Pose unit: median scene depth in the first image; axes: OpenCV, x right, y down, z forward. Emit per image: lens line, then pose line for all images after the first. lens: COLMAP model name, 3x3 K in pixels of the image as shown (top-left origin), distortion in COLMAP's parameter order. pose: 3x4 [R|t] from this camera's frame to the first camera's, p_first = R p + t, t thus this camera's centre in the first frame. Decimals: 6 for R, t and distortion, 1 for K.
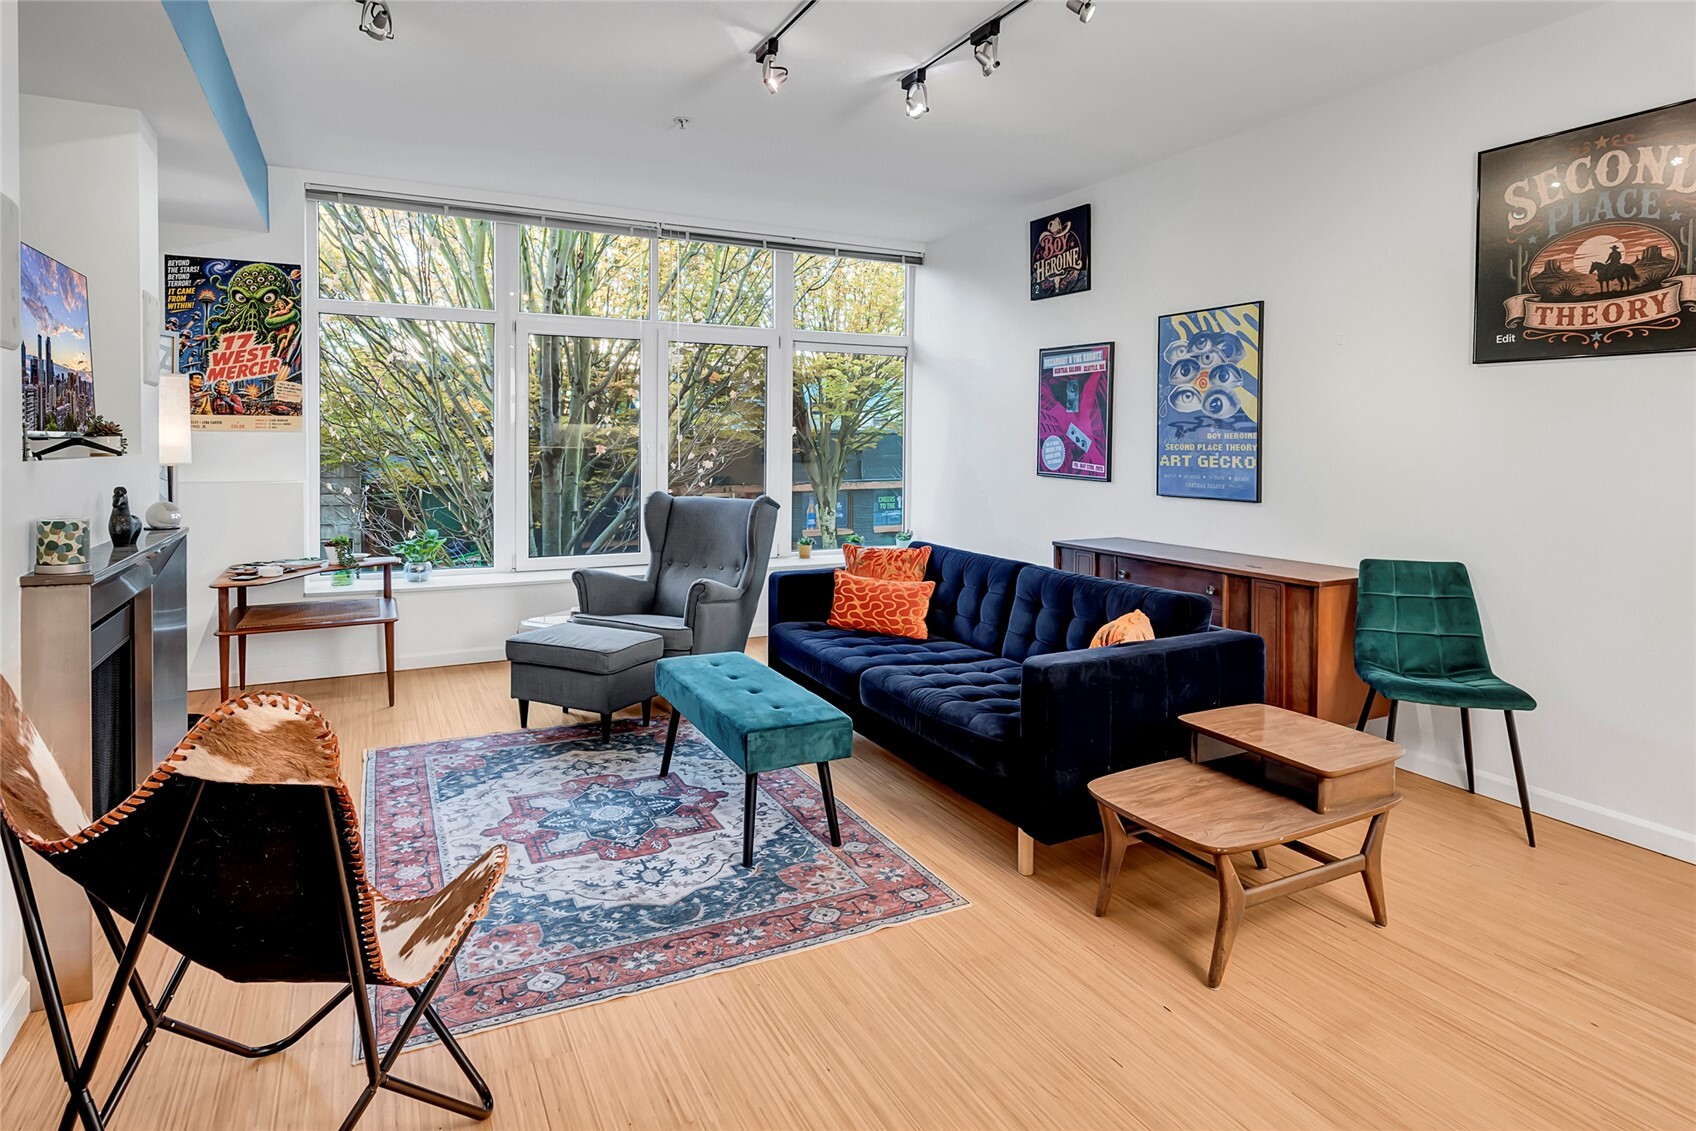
lens RADIAL K [[960.4, 0, 835.6], [0, 960.4, 465.1], [0, 0, 1]] dist [0.010055, 0.002843]
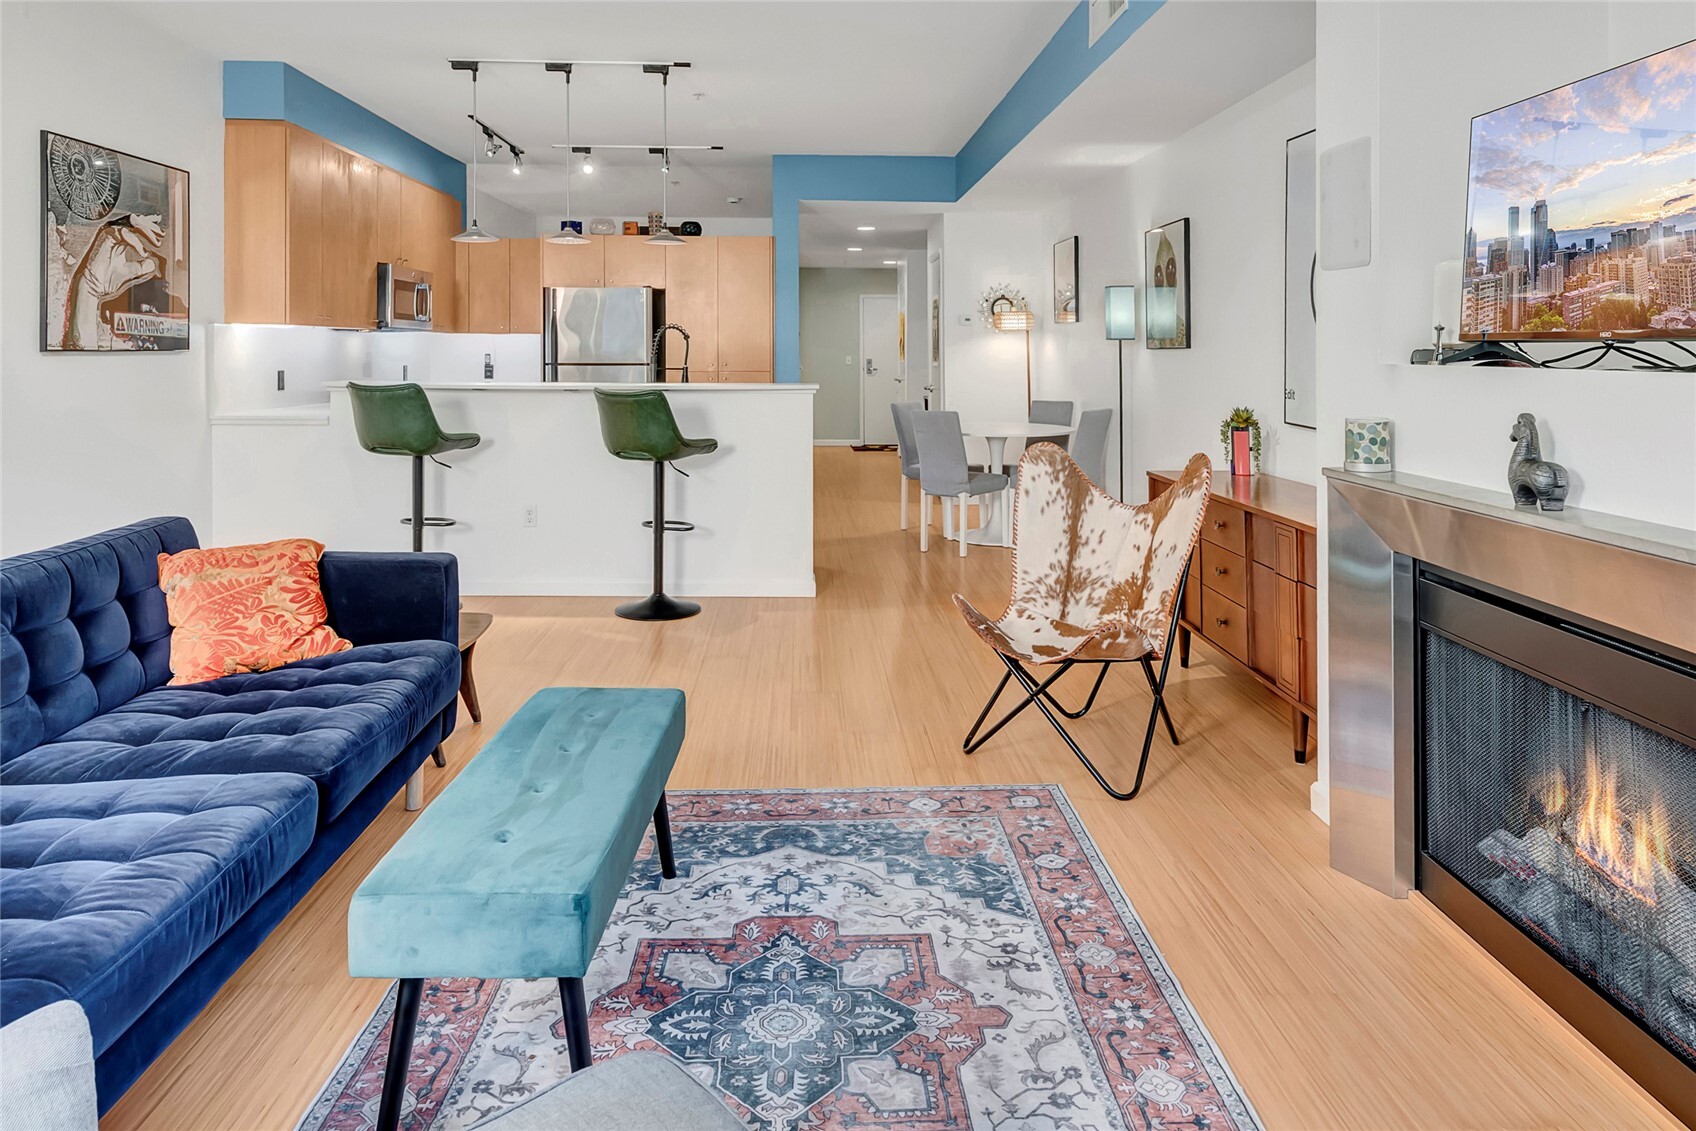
lens RADIAL K [[993.0, 0, 863.5], [0, 993.0, 378.4], [0, 0, 1]] dist [-0.038647, -0.004245]
pose [[-0.920589, -0.019024, 0.390069, -0.323792], [0.001656, 0.998614, 0.052612, -0.016995], [-0.390529, 0.049081, -0.919281, 0.989866]]
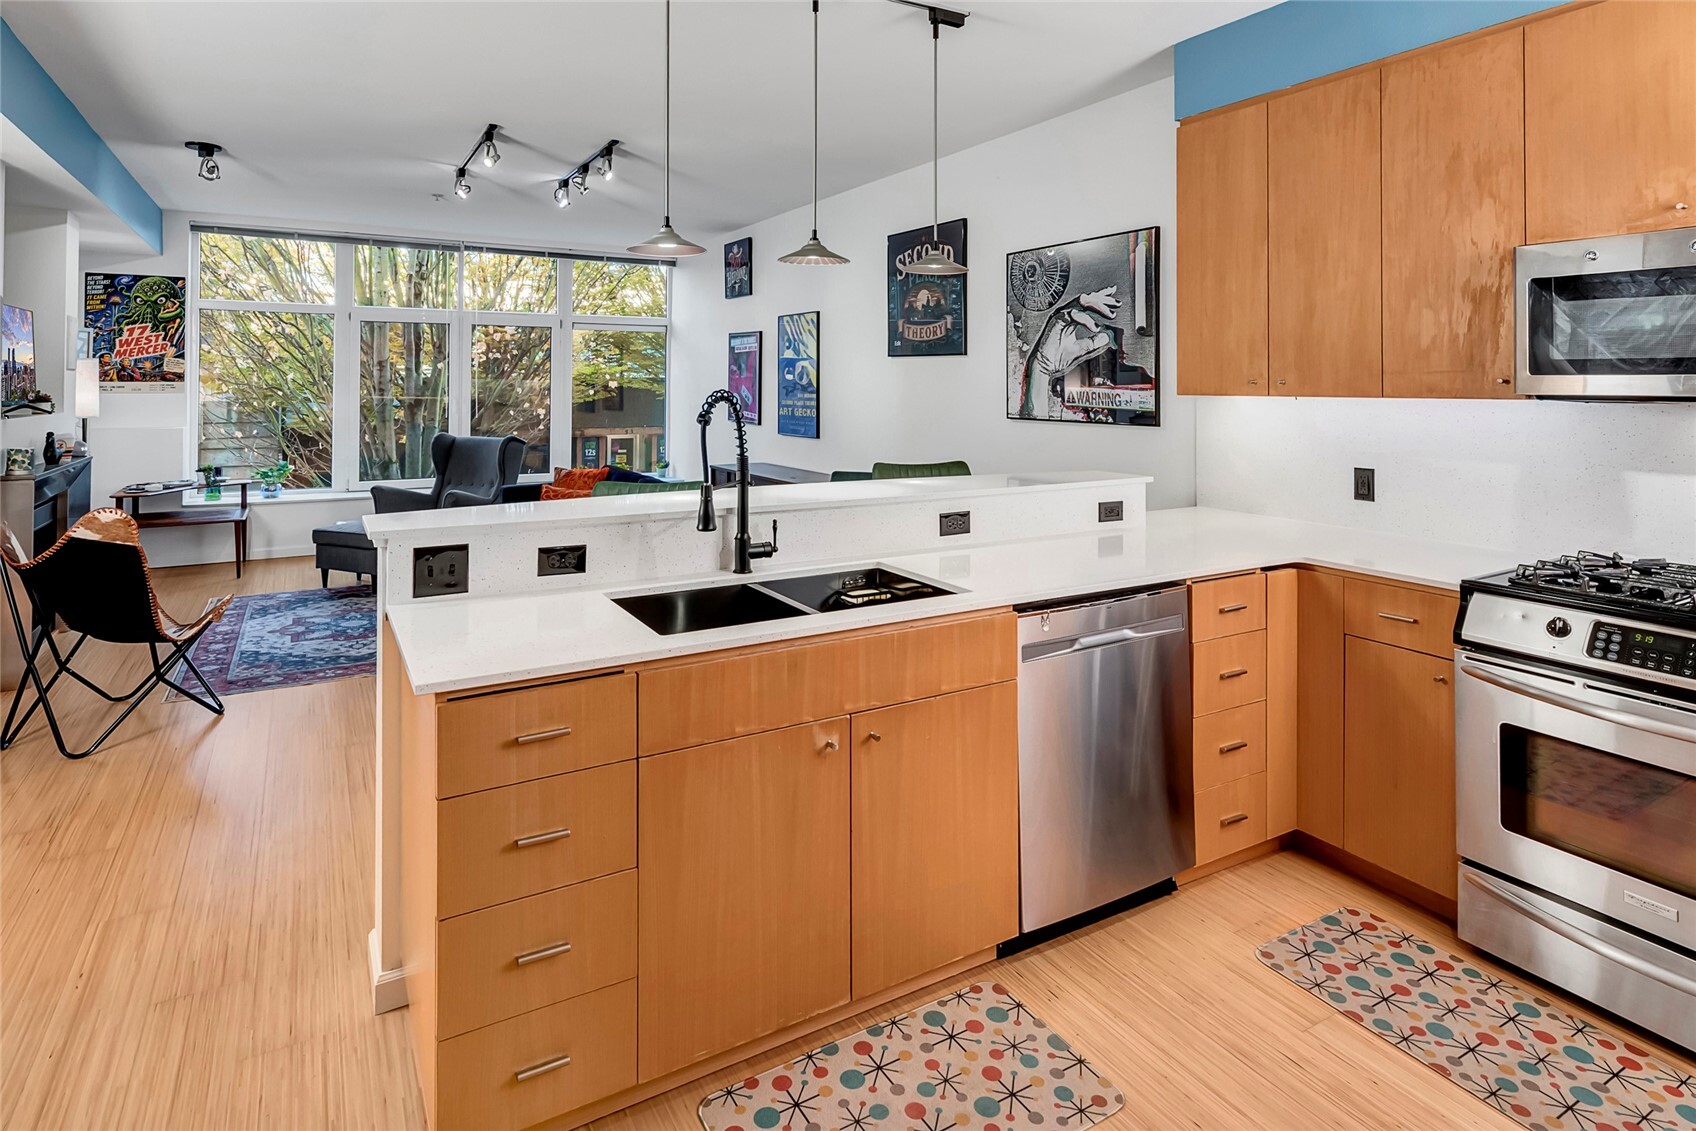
lens RADIAL K [[933.4, 0, 846.6], [0, 933.4, 377.5], [0, 0, 1]] dist [0.022283, -0.004869]
pose [[0.997871, -0.000117, 0.065214, 0.359634], [0.002208, 0.999485, -0.032004, -0.011064], [-0.065176, 0.032080, 0.997358, -0.493033]]
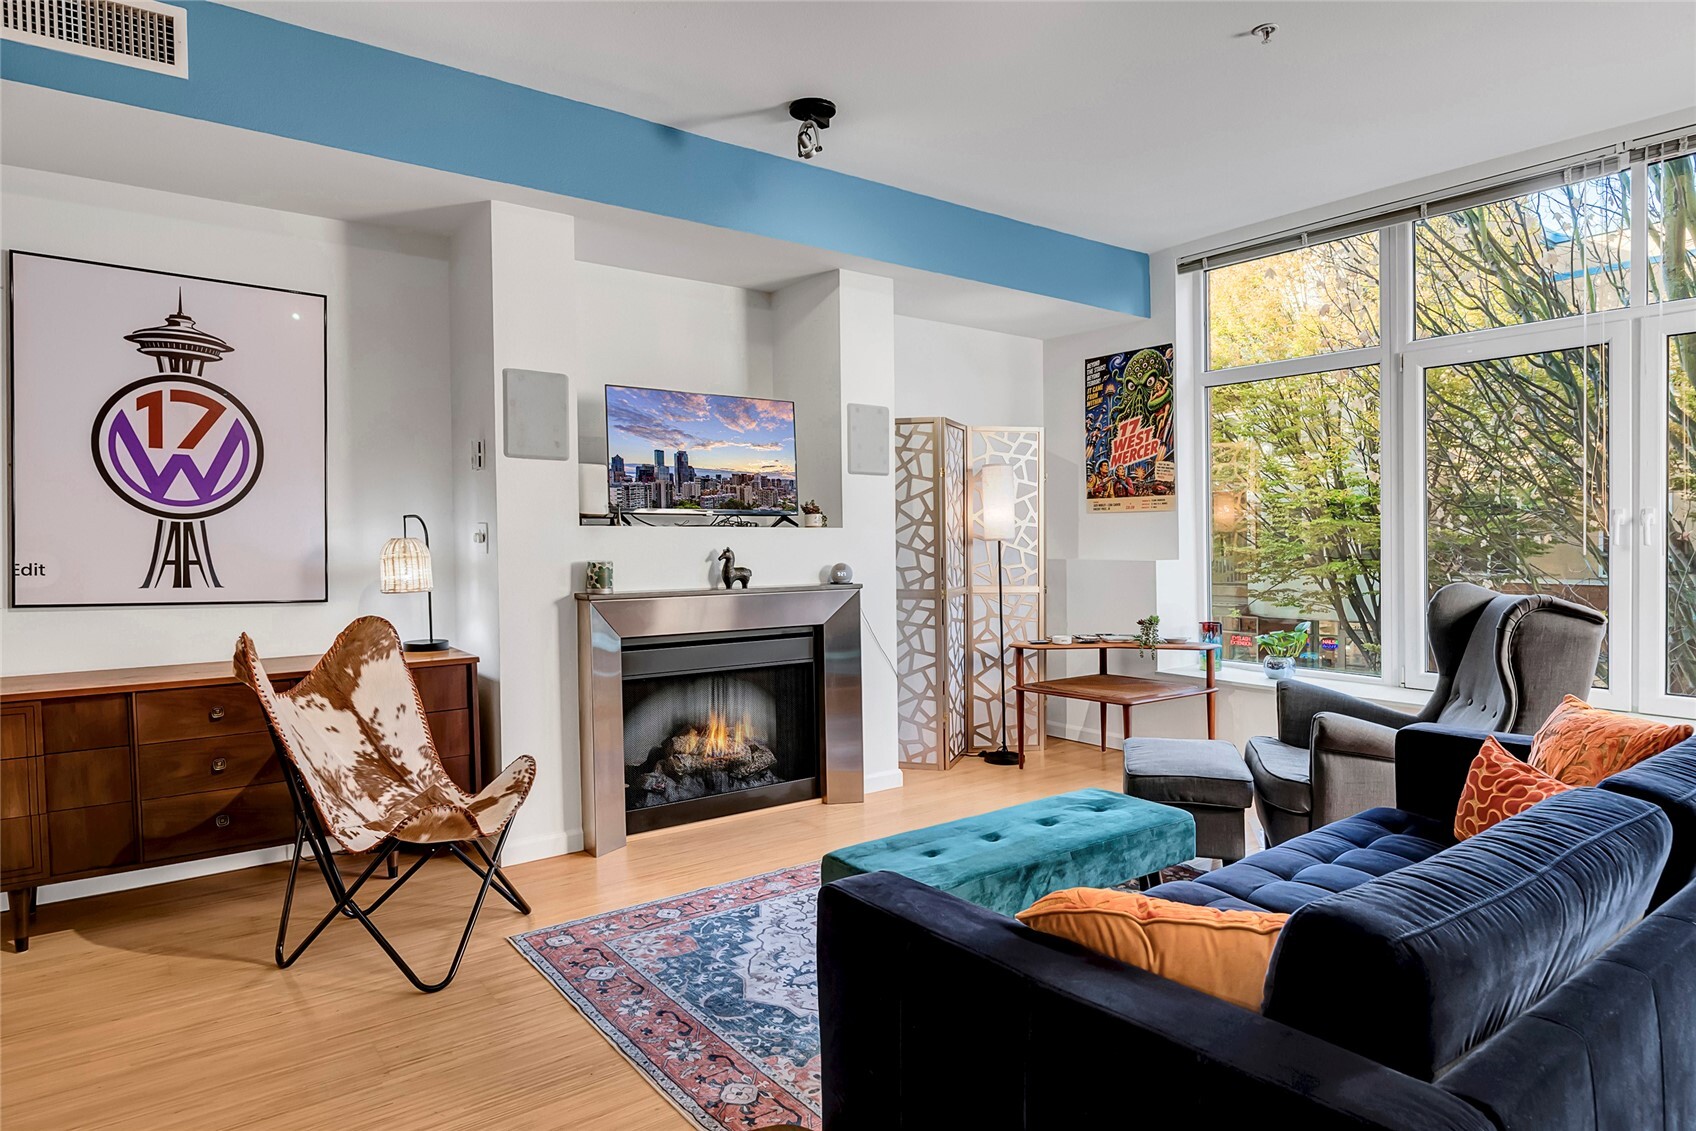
lens RADIAL K [[993.0, 0, 817.1], [0, 993.0, 574.8], [0, 0, 1]] dist [-0.038647, -0.004245]
pose [[0.164745, 0.028601, -0.985921, 0.417793], [-0.018297, 0.999496, 0.025938, 0.012722], [0.986166, 0.013767, 0.165186, 0.497339]]
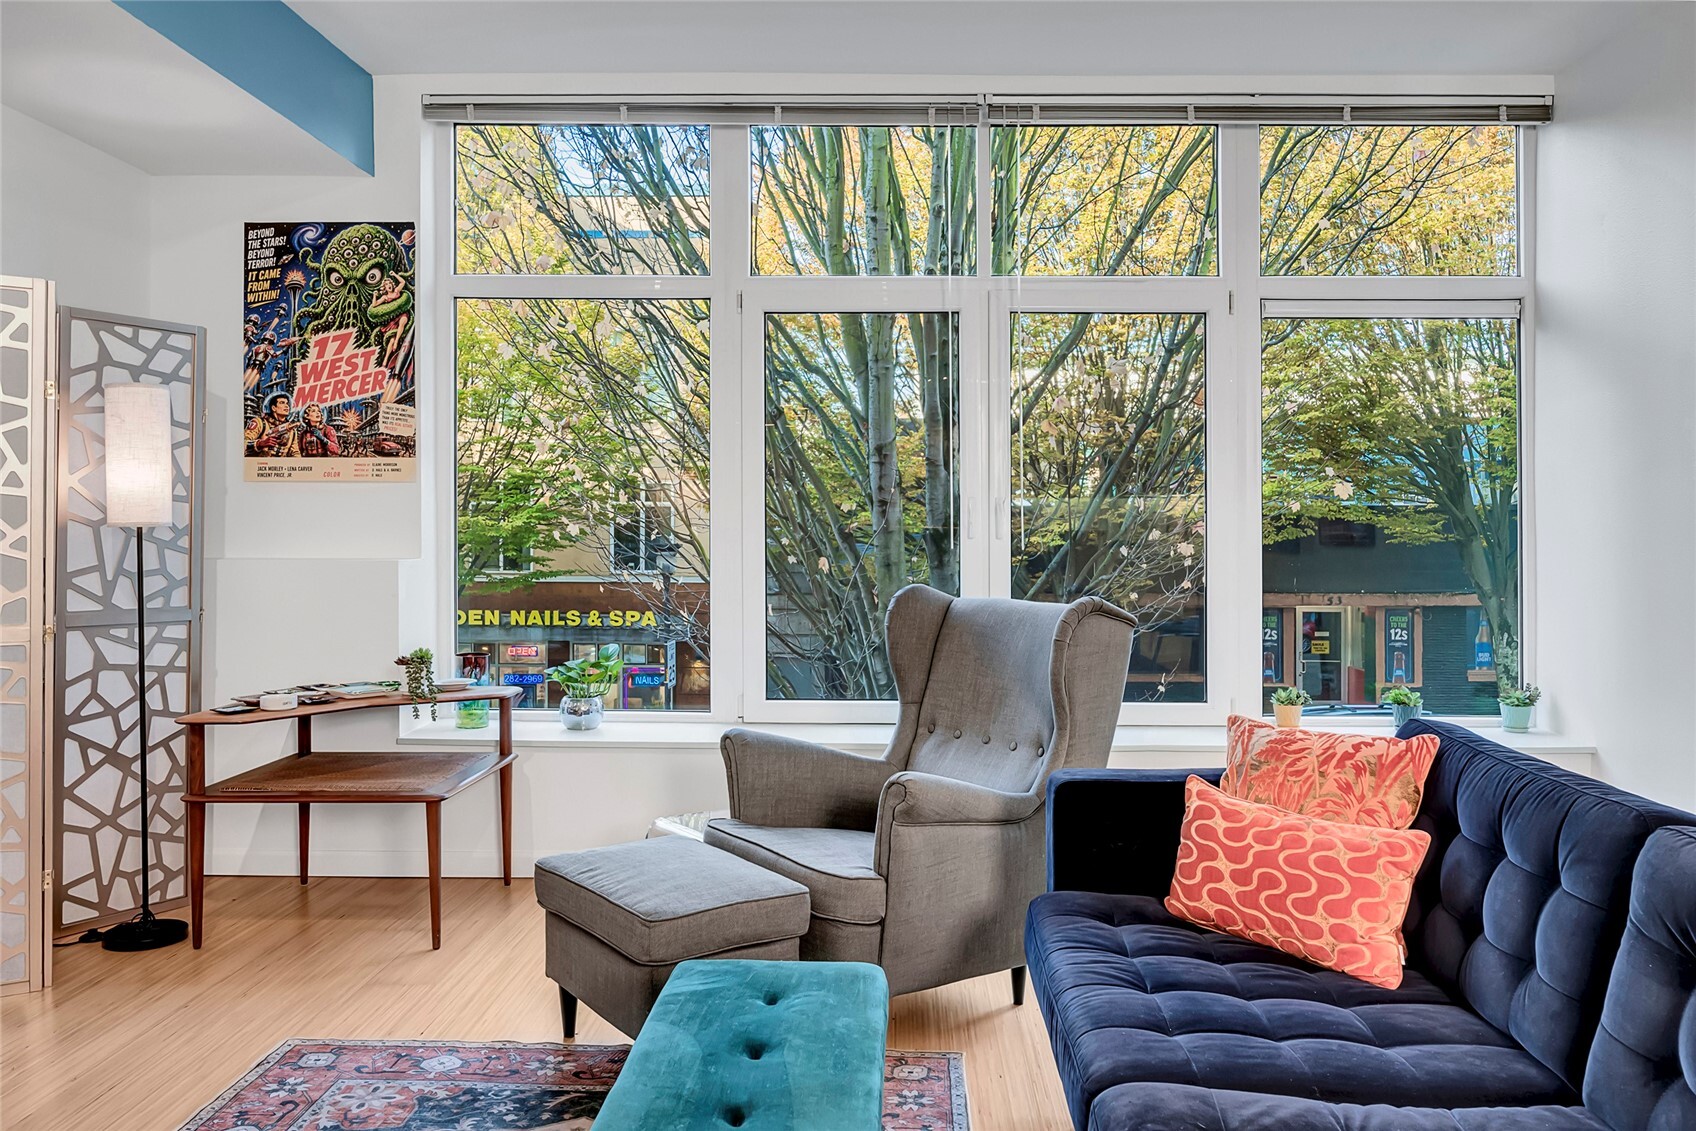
lens RADIAL K [[1347.3, 0, 868.4], [0, 1347.3, 508.2], [0, 0, 1]] dist [0.003336, 0.001560]
pose [[0.888045, -0.007572, -0.459694, 0.130903], [-0.011573, 0.999179, -0.038815, 0.014793], [0.459611, 0.039790, 0.887229, 0.368416]]
